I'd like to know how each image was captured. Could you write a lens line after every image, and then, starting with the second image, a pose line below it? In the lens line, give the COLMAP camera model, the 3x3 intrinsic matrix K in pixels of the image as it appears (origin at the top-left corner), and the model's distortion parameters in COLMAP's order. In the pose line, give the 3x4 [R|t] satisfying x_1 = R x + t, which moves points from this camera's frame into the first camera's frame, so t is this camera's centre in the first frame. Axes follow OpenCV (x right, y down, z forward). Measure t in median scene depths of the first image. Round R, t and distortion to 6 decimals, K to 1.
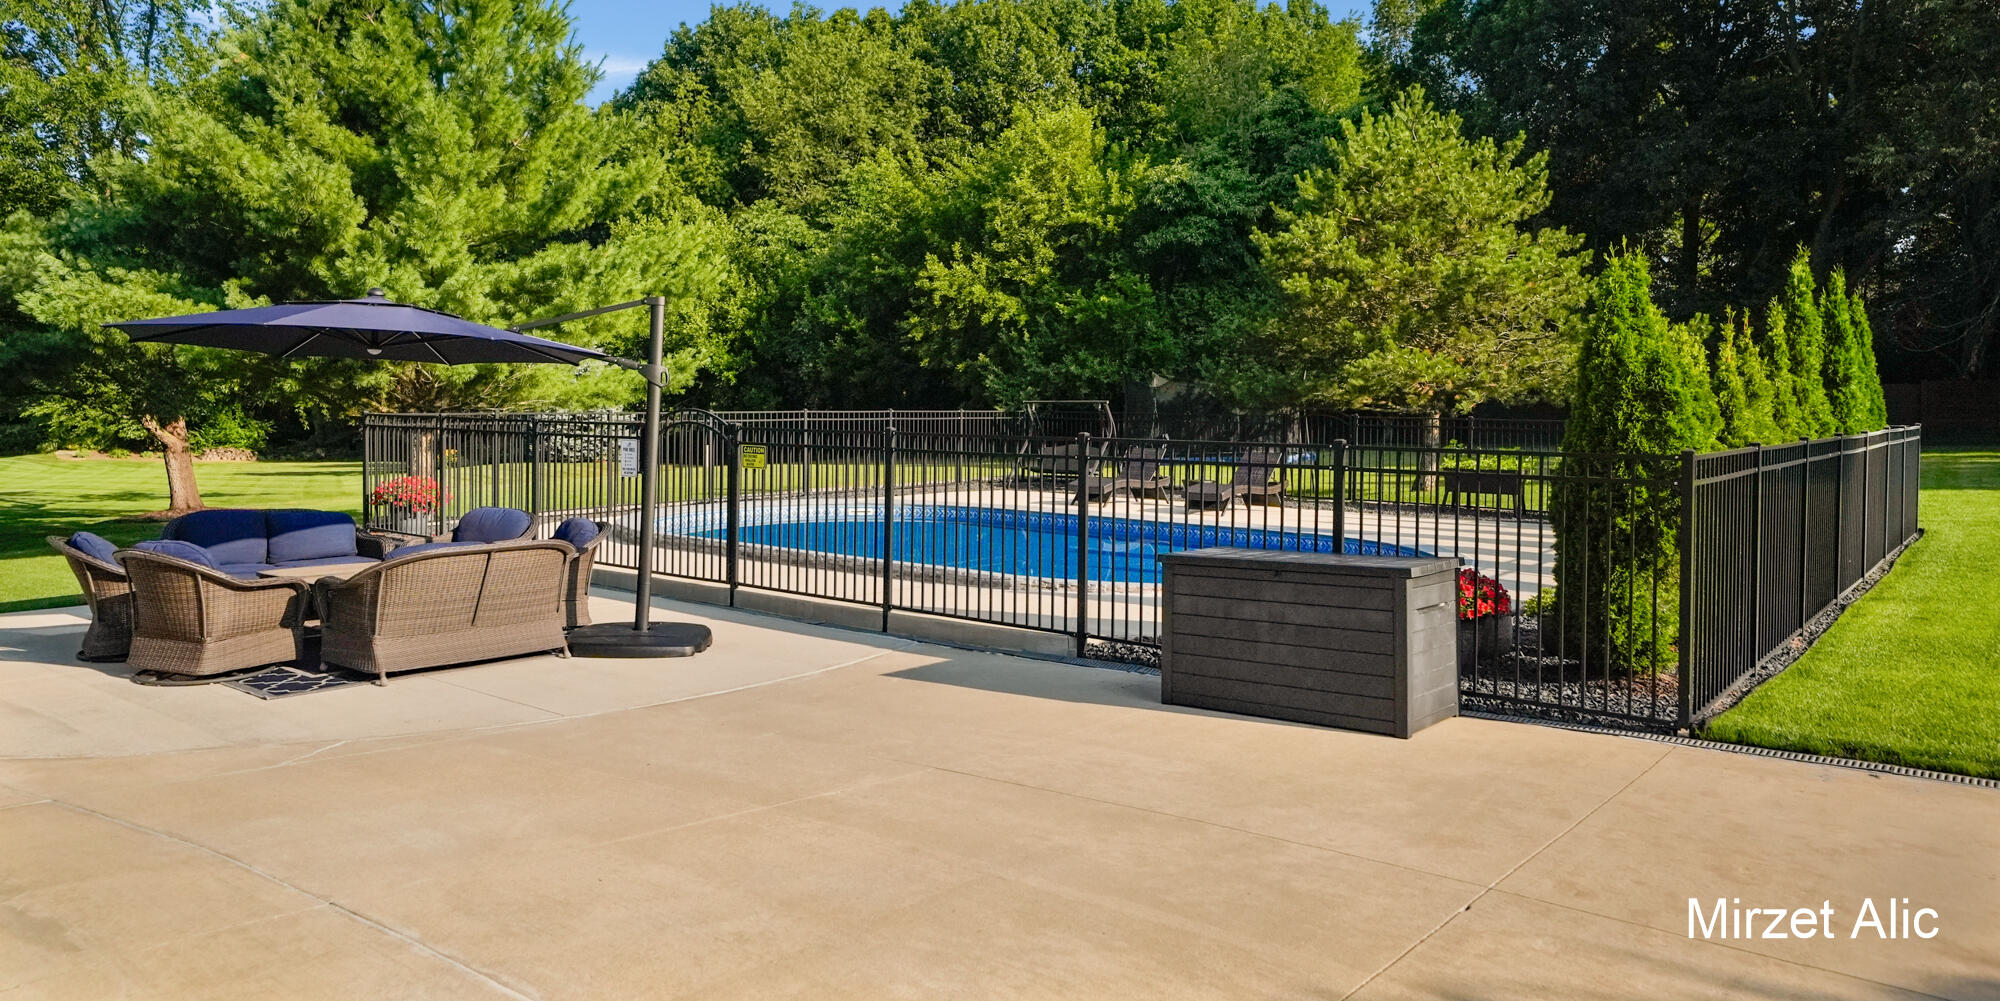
lens RADIAL K [[1343.1, 0, 998.3], [0, 1343.1, 422.2], [0, 0, 1]] dist [0.028995, 0.002277]
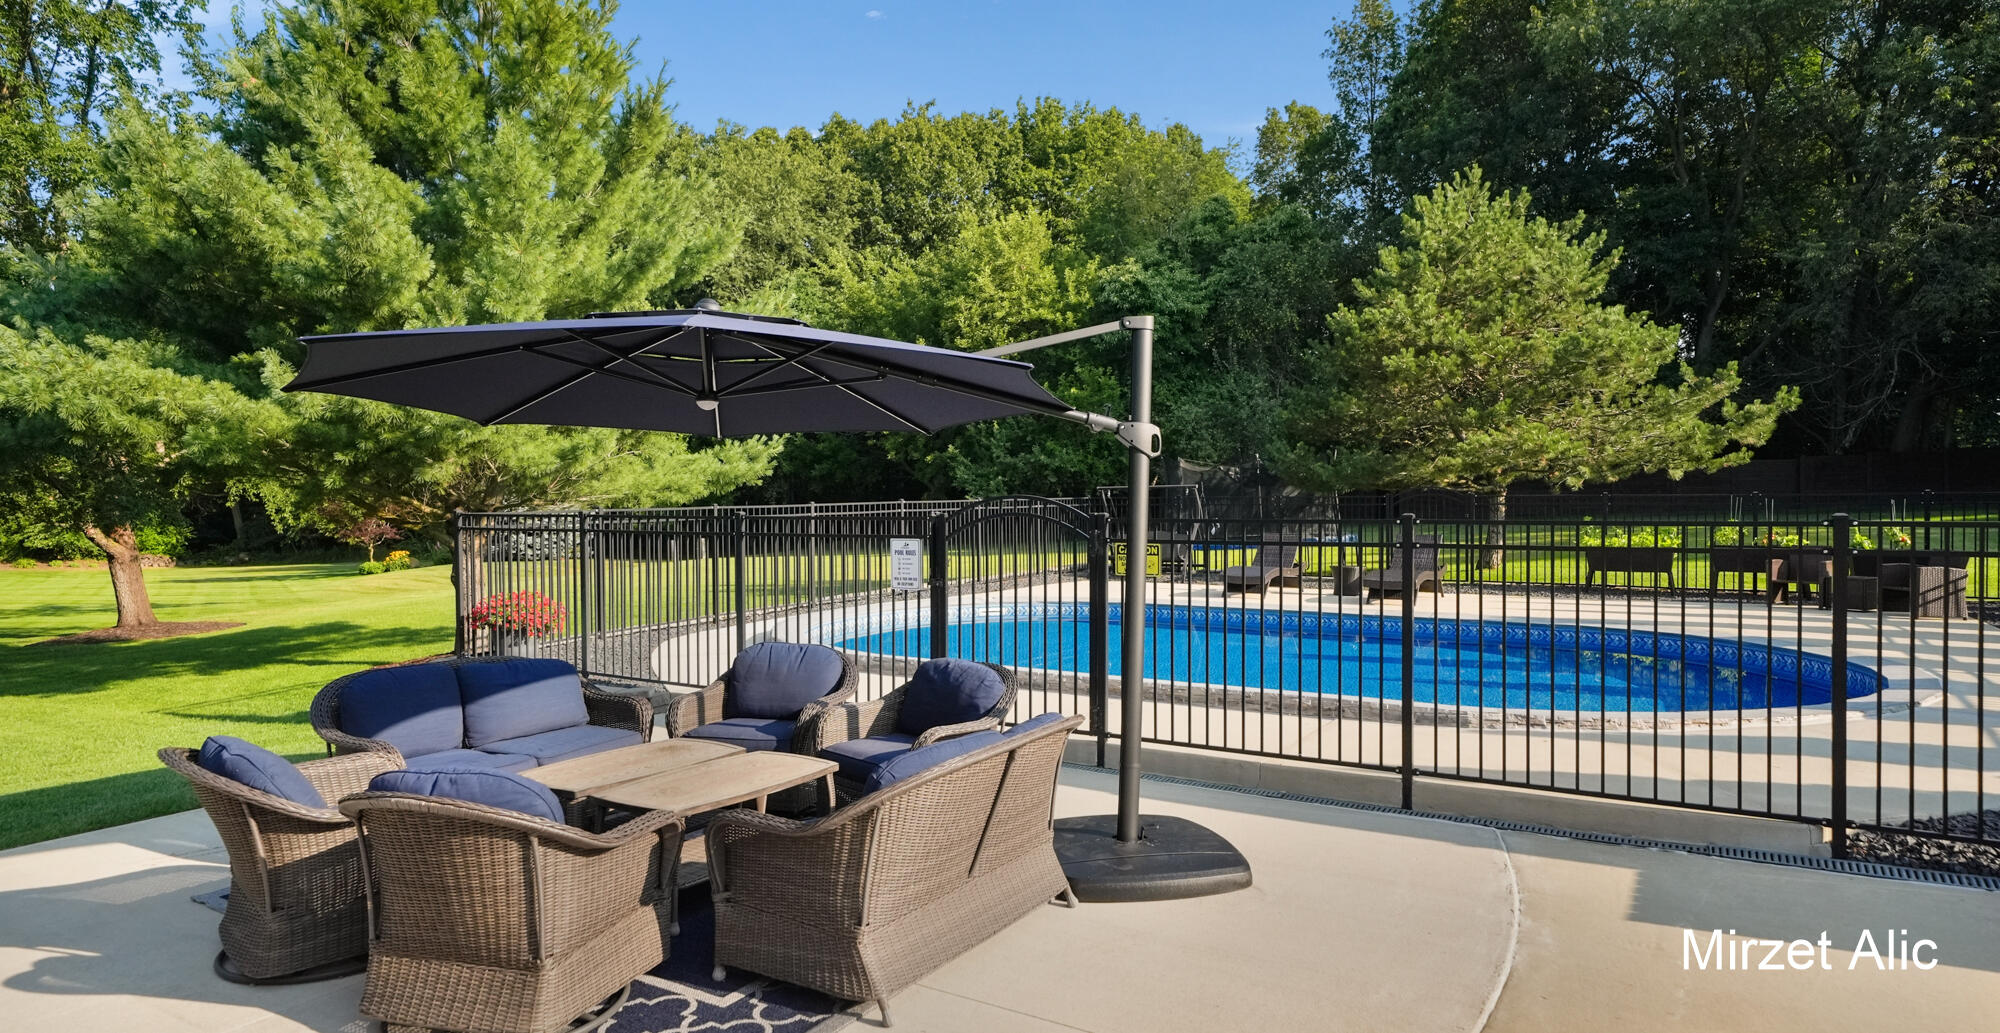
lens RADIAL K [[1167.0, 0, 1004.0], [0, 1167.0, 506.0], [0, 0, 1]] dist [0.019518, 0.005420]
pose [[0.991732, -0.021108, 0.126577, -0.155493], [0.021694, 0.999759, -0.003254, -0.000987], [-0.126478, 0.005973, 0.991951, 0.182864]]
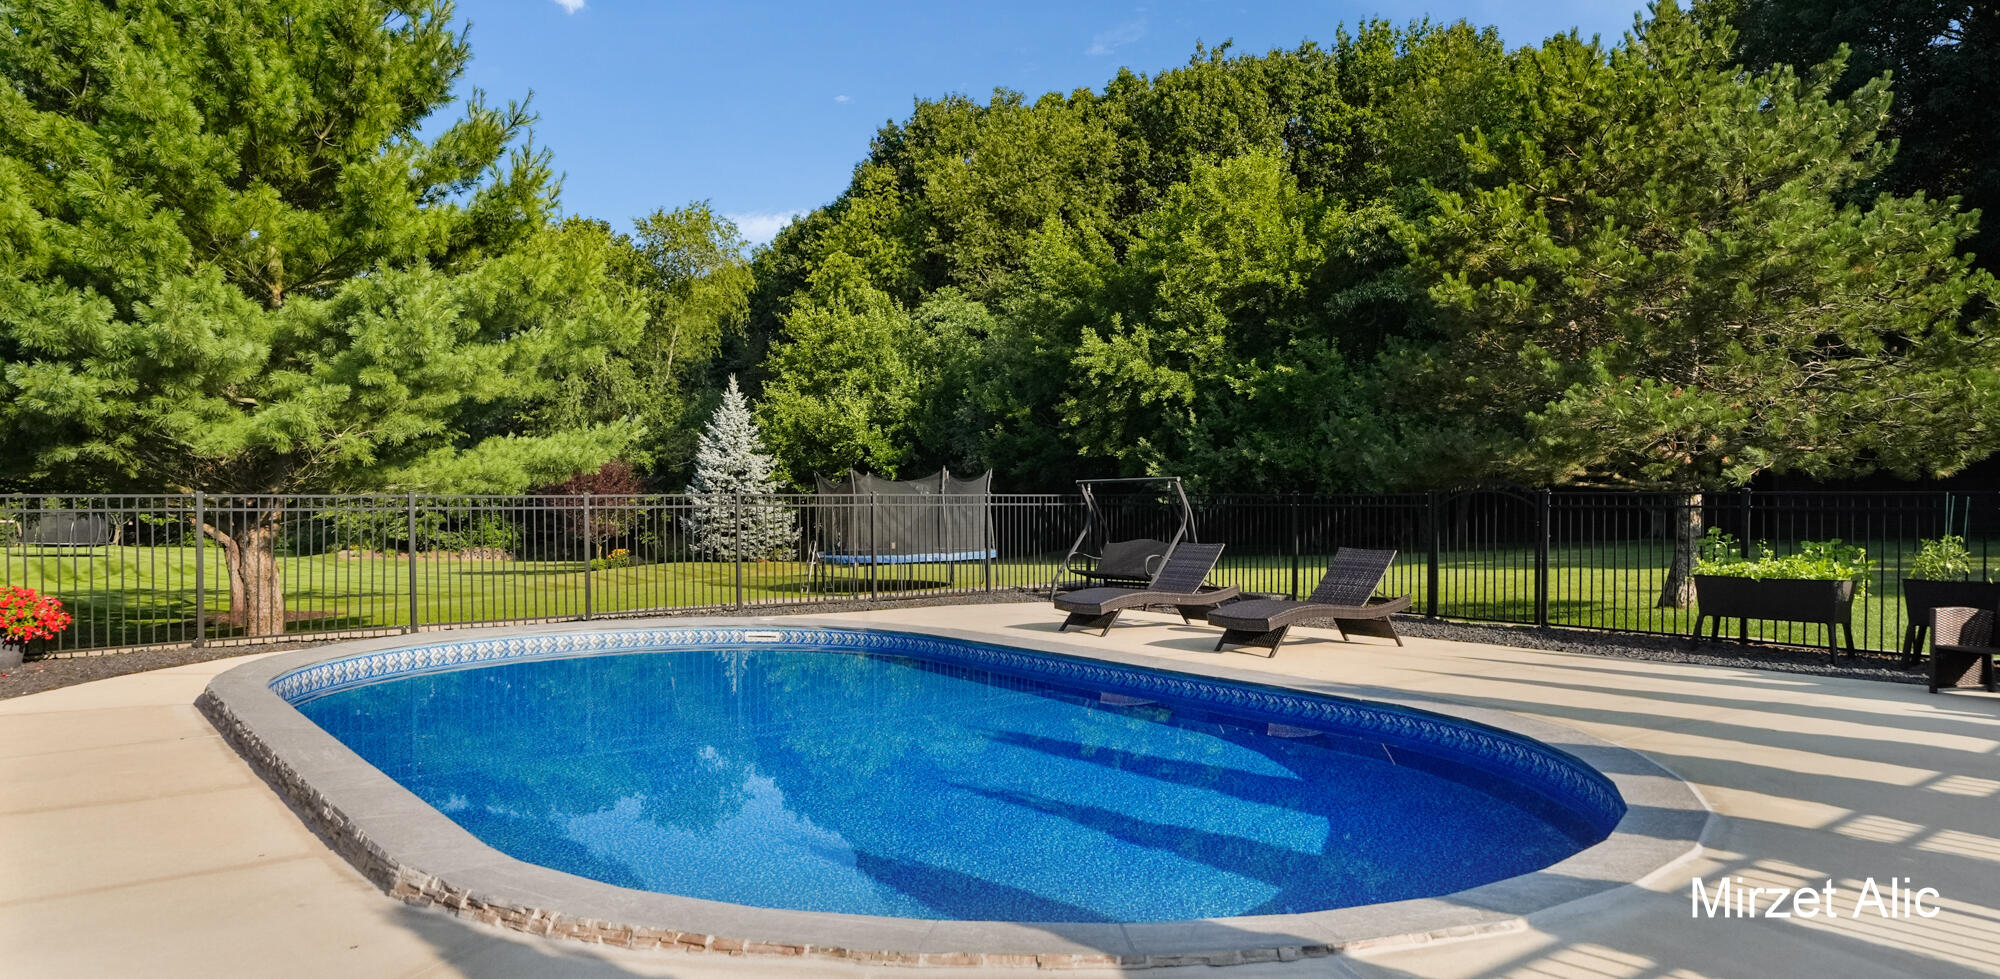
lens RADIAL K [[1260.3, 0, 992.5], [0, 1260.3, 521.2], [0, 0, 1]] dist [0.031834, 0.000350]
pose [[0.976267, -0.007278, -0.216450, 0.124498], [0.006941, 0.999973, -0.002315, 0.007767], [0.216461, 0.000757, 0.976291, 0.320853]]
